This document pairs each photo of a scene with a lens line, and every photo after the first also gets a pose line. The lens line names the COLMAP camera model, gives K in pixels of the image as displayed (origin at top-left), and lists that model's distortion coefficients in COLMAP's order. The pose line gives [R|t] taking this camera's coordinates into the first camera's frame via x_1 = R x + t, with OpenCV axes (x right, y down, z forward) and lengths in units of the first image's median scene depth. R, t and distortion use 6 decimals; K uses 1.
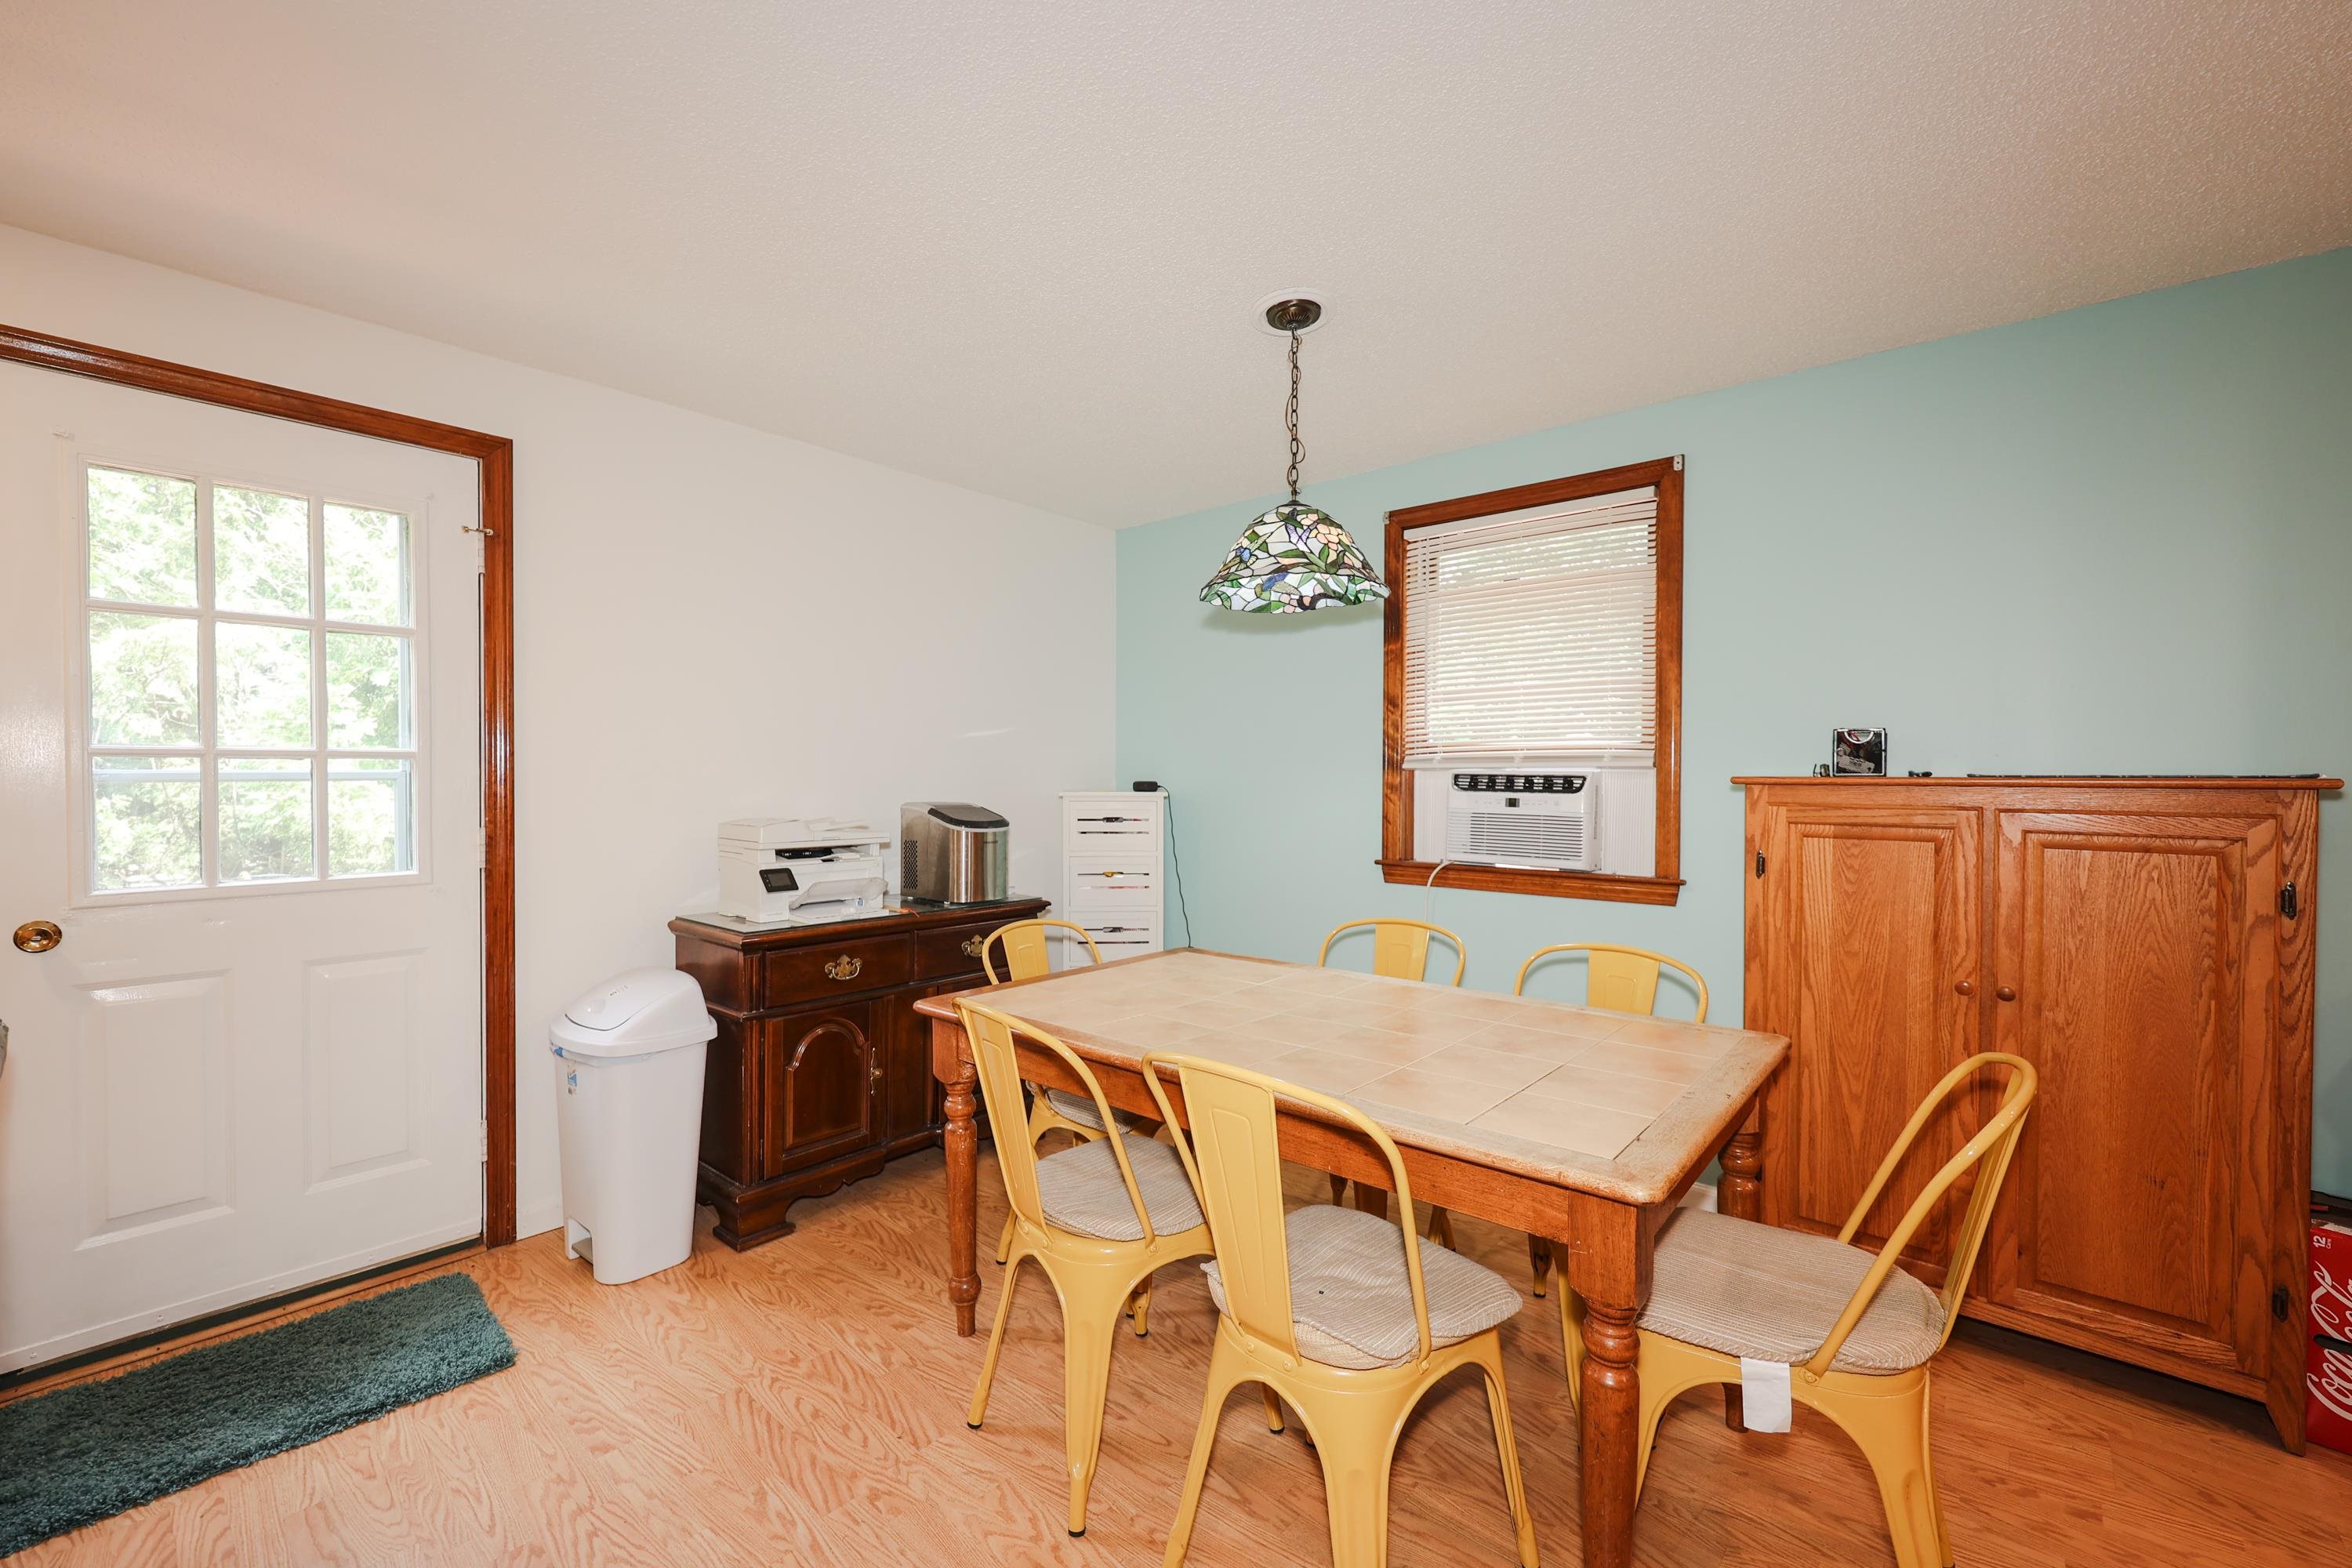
lens RADIAL K [[958.5, 0, 1170.5], [0, 958.5, 788.5], [0, 0, 1]] dist [0.002951, 0.000038]
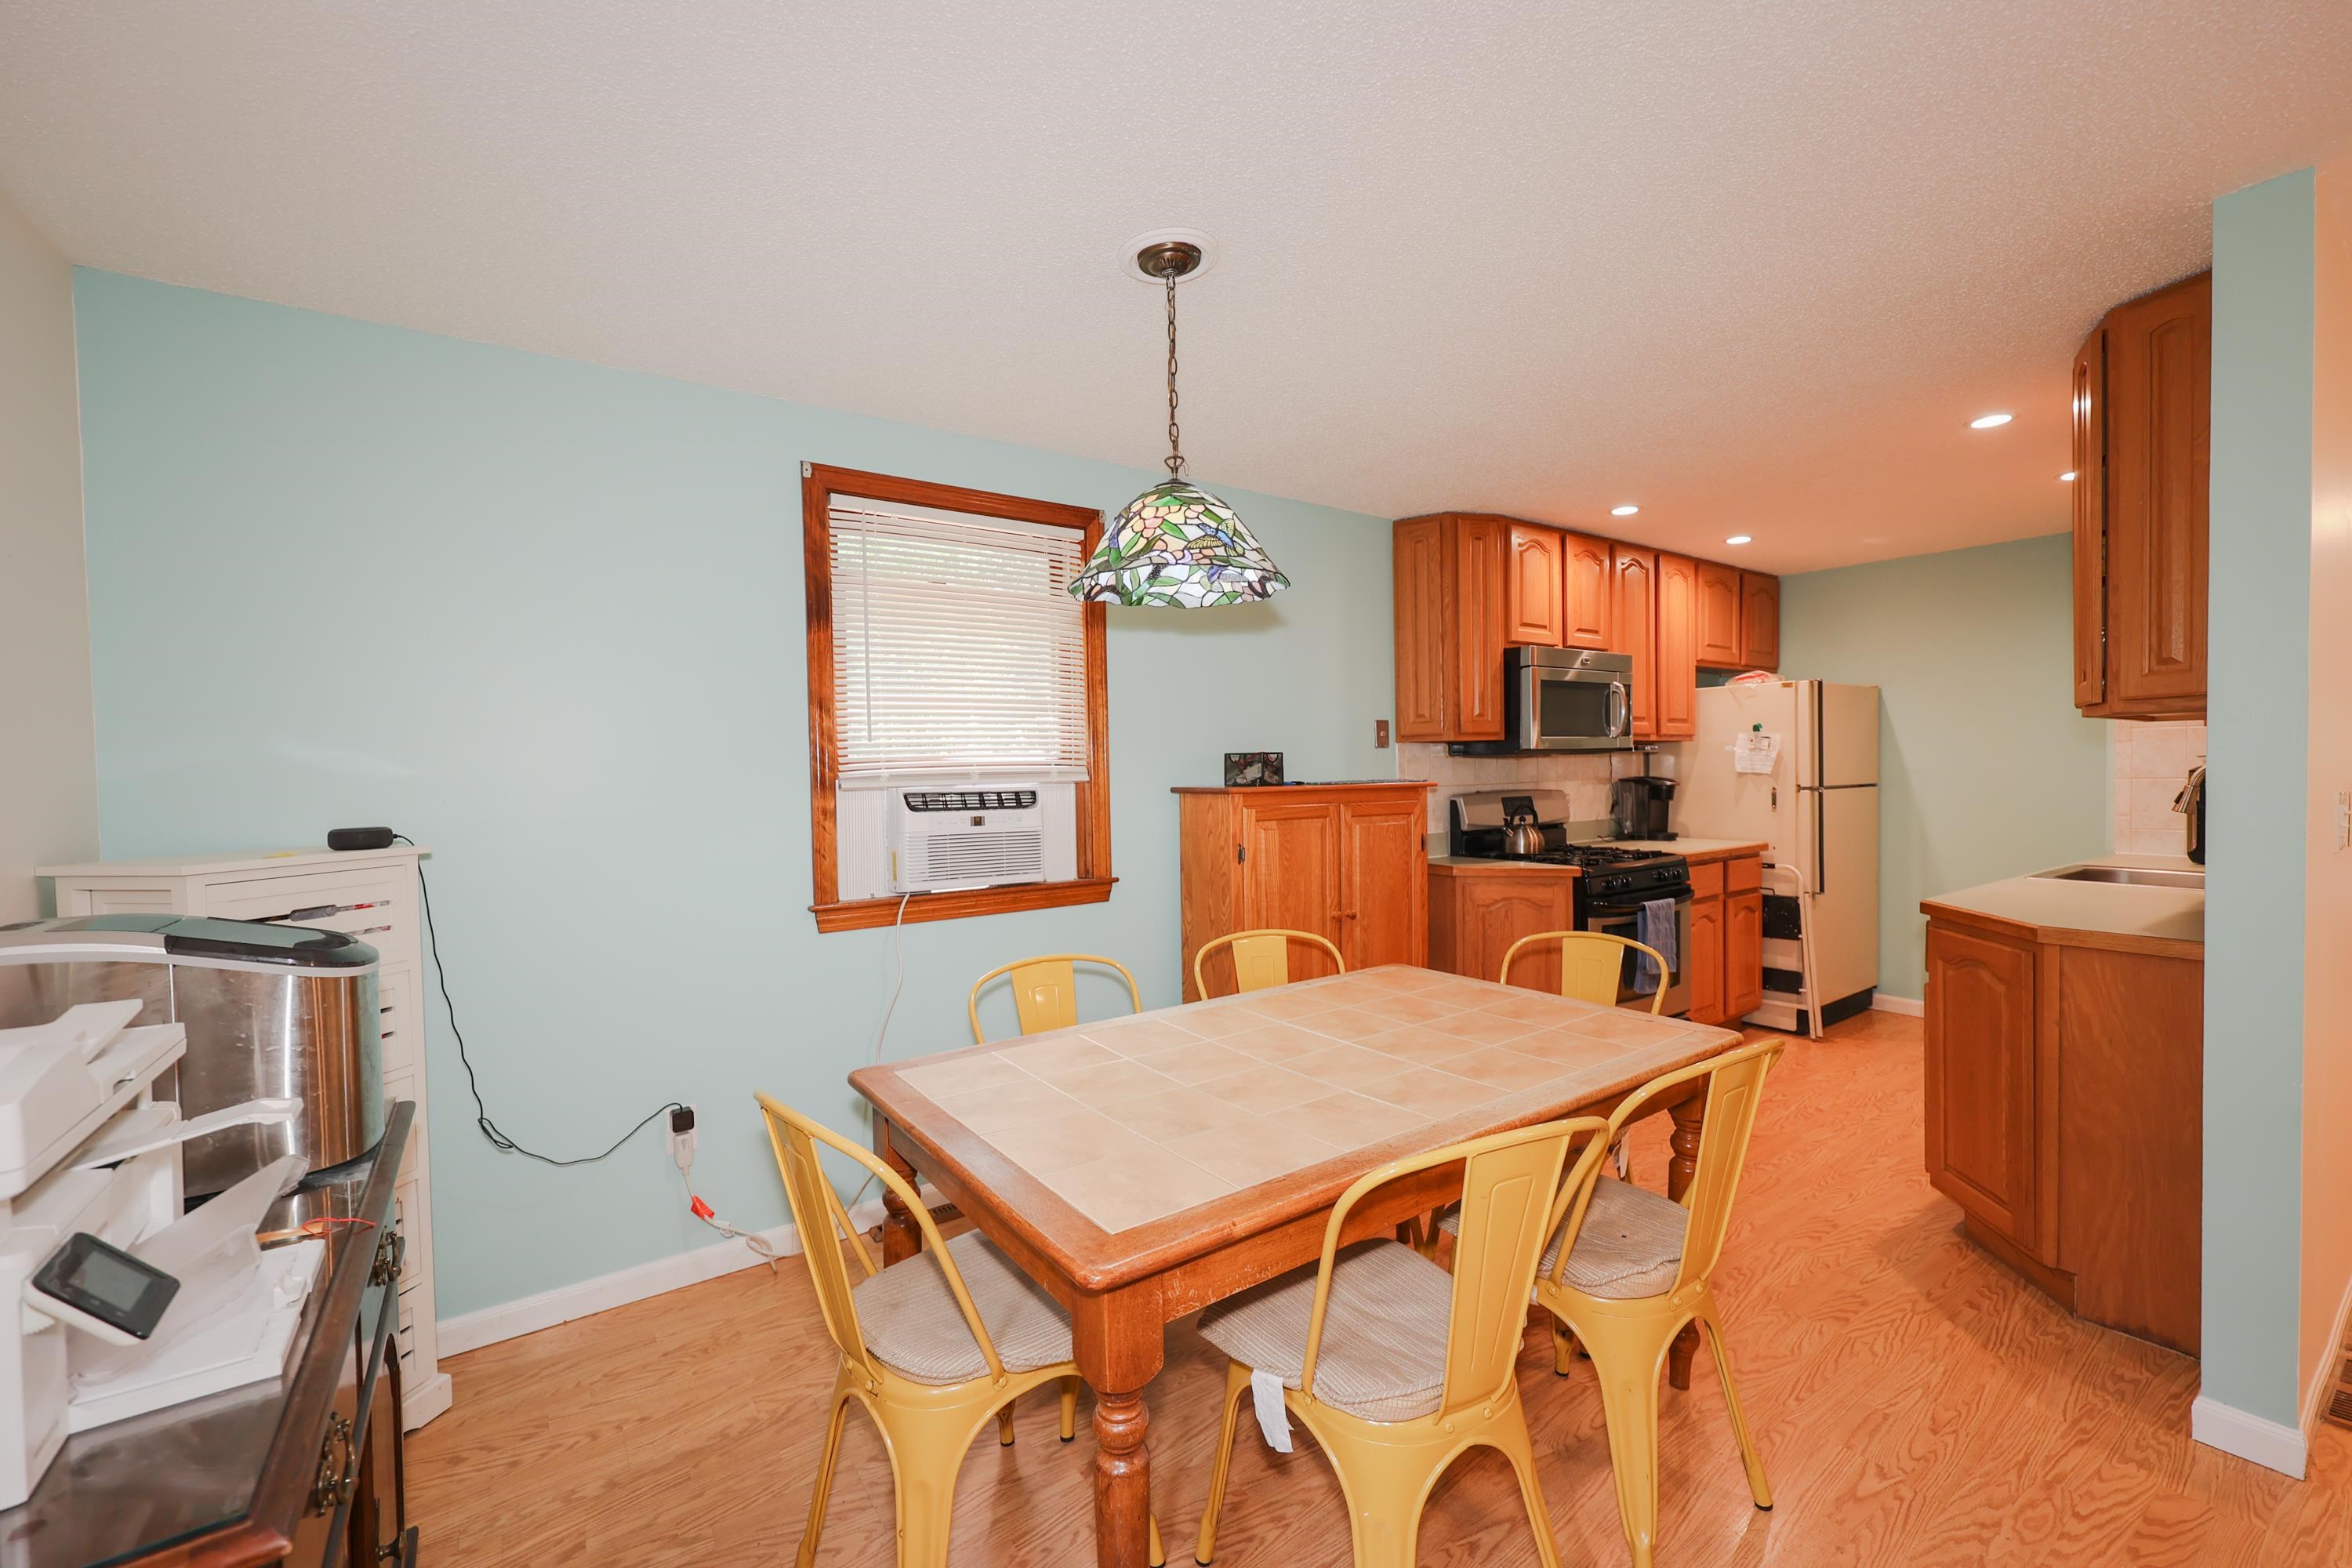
lens RADIAL K [[958.5, 0, 1170.5], [0, 958.5, 788.5], [0, 0, 1]] dist [0.002951, 0.000038]
pose [[0.257998, -0.026448, 0.965783, -0.512703], [0.036701, 0.999172, 0.017558, -0.027531], [-0.965448, 0.030915, 0.258755, 0.571448]]
